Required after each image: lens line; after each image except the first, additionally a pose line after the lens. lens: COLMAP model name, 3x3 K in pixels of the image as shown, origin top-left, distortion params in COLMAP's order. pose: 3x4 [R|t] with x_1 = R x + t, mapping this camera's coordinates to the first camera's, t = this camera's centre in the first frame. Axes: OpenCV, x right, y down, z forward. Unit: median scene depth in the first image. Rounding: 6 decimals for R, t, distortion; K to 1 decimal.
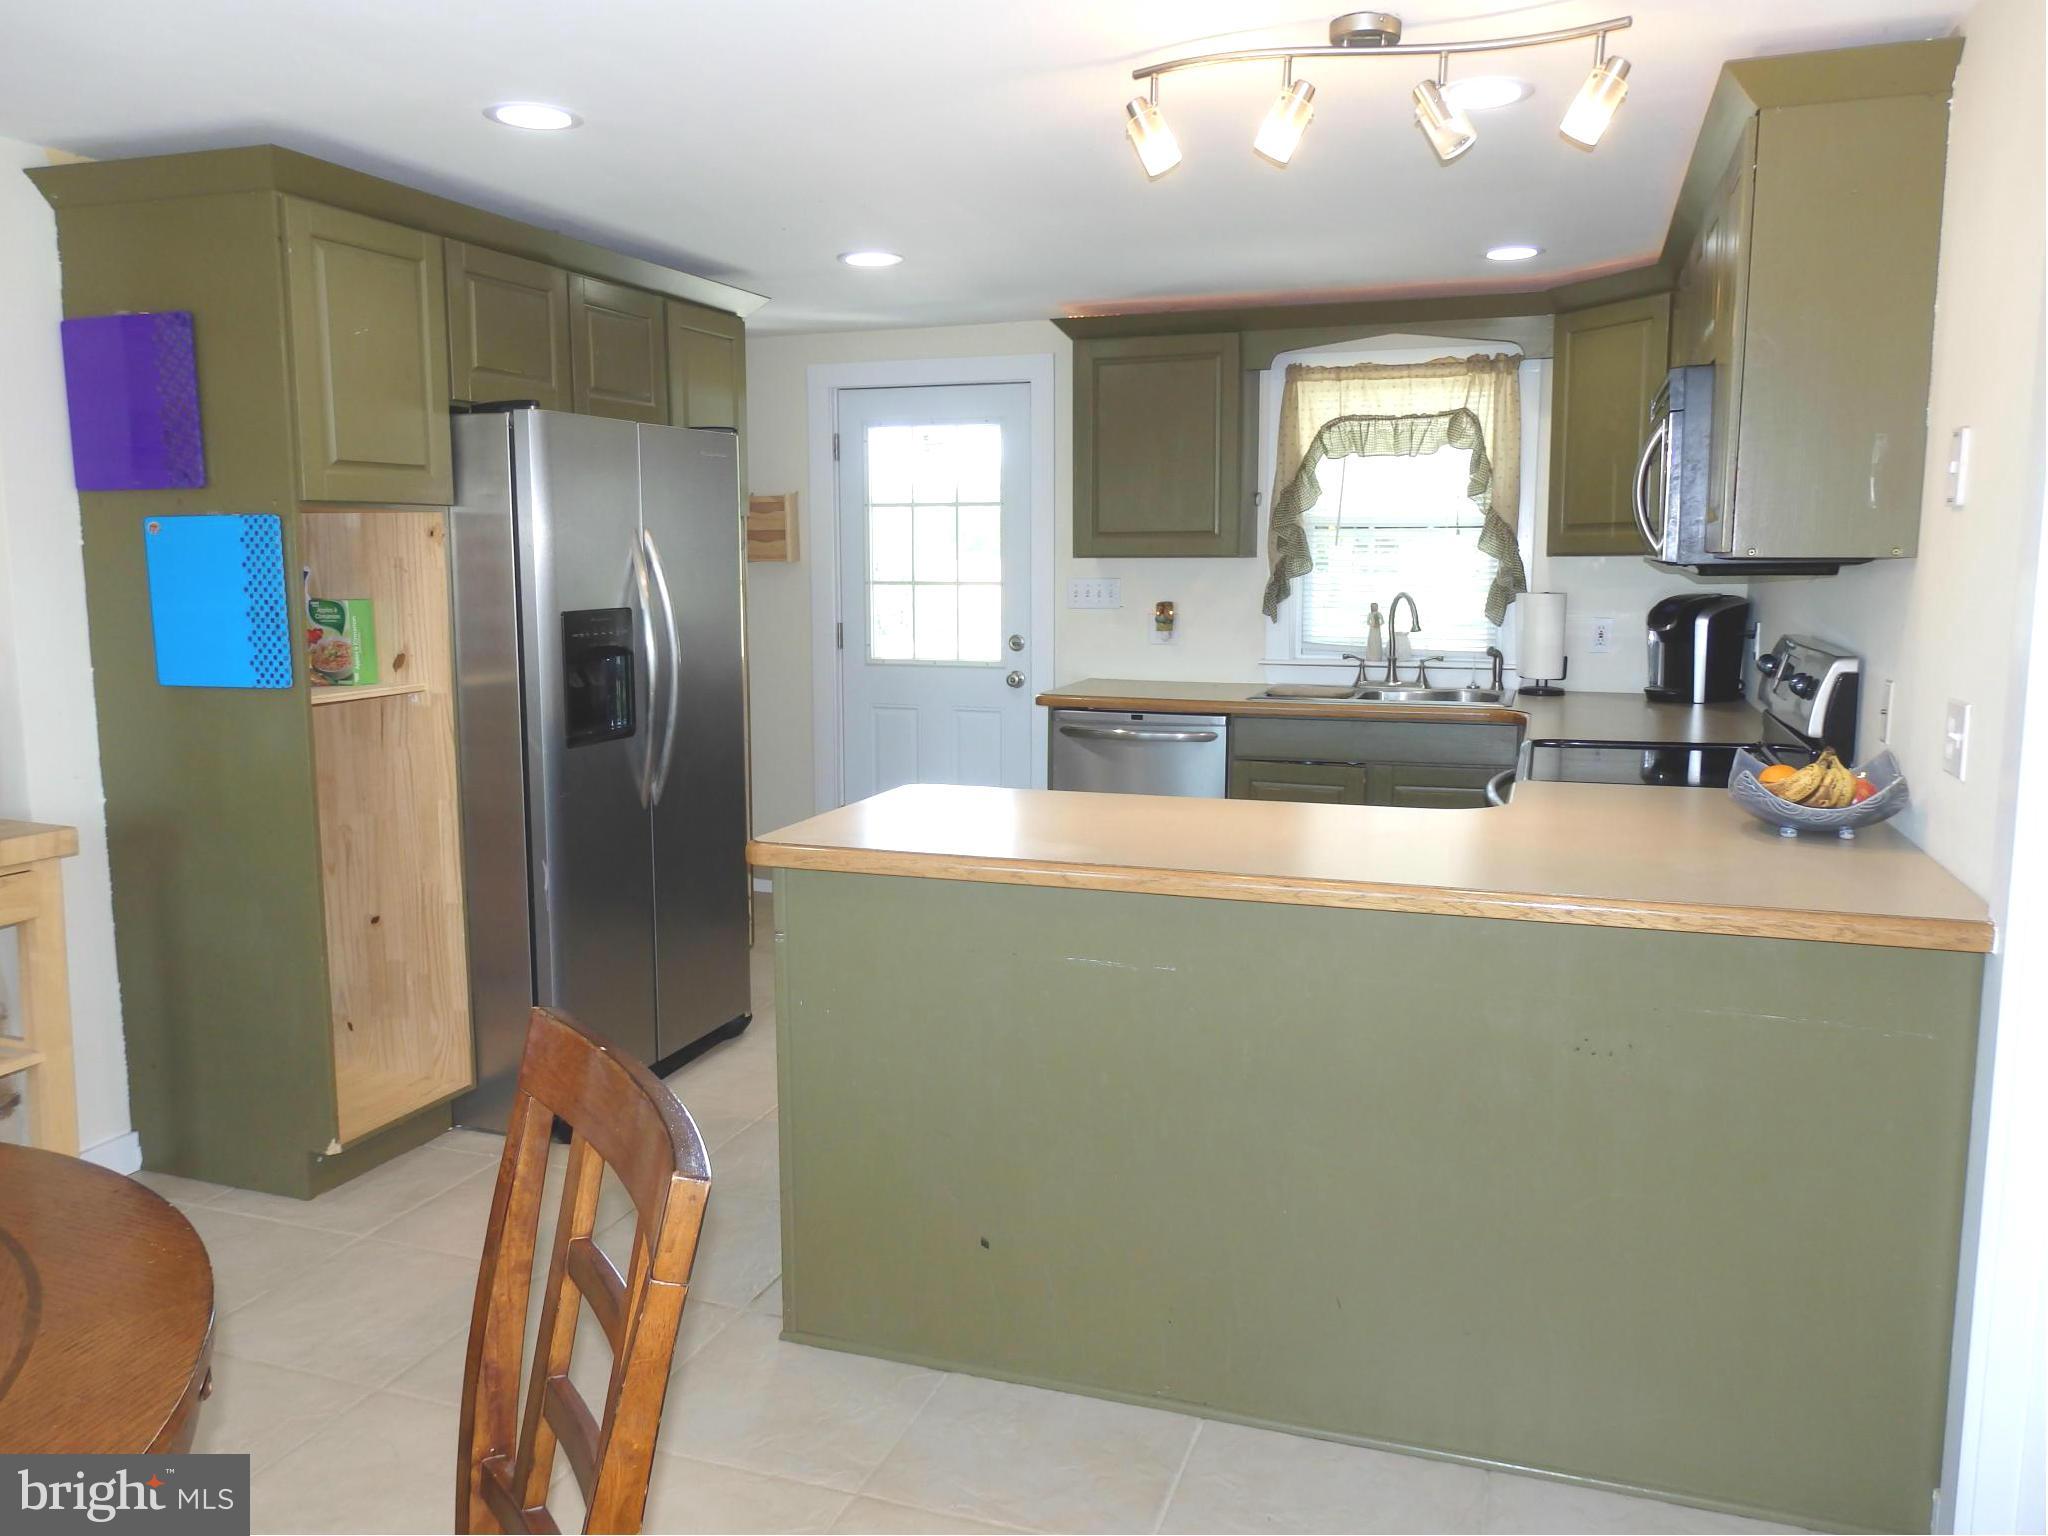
lens RADIAL K [[1518.5, 0, 1021.3], [0, 1518.5, 769.1], [0, 0, 1]] dist [0.001856, 0.008507]
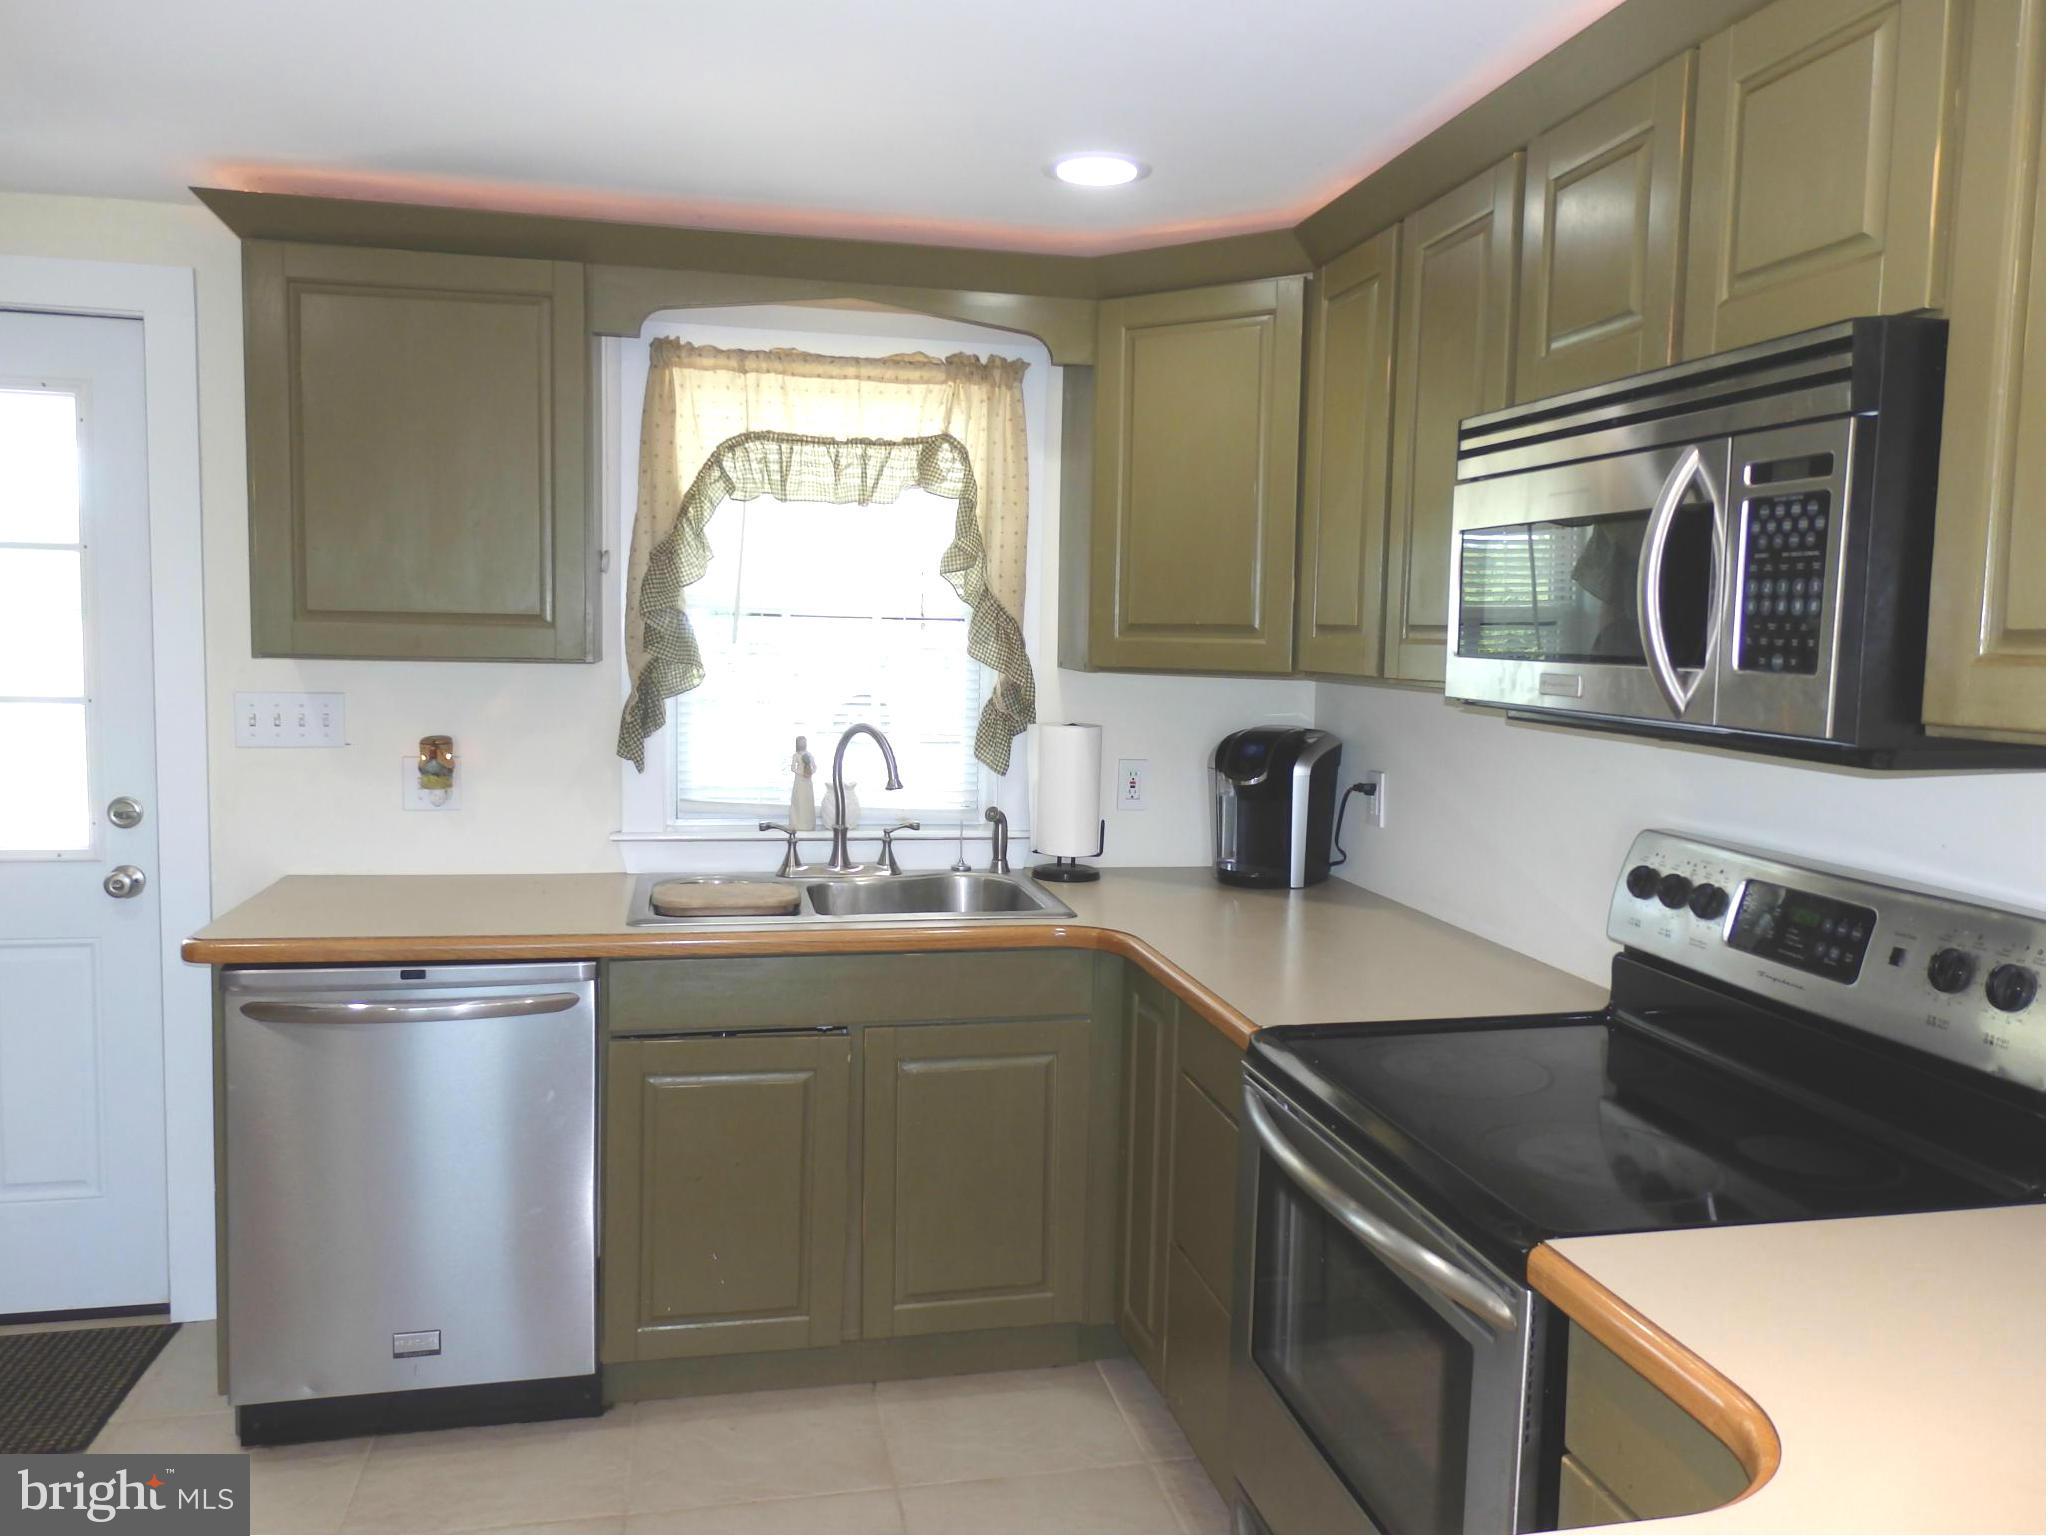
lens RADIAL K [[1518.5, 0, 1043.0], [0, 1518.5, 768.6], [0, 0, 1]] dist [0.001856, 0.008507]
pose [[0.849231, -0.025399, 0.527410, -0.011623], [0.049692, 0.998254, -0.031941, -0.073855], [-0.525677, 0.053333, 0.849010, 0.433782]]
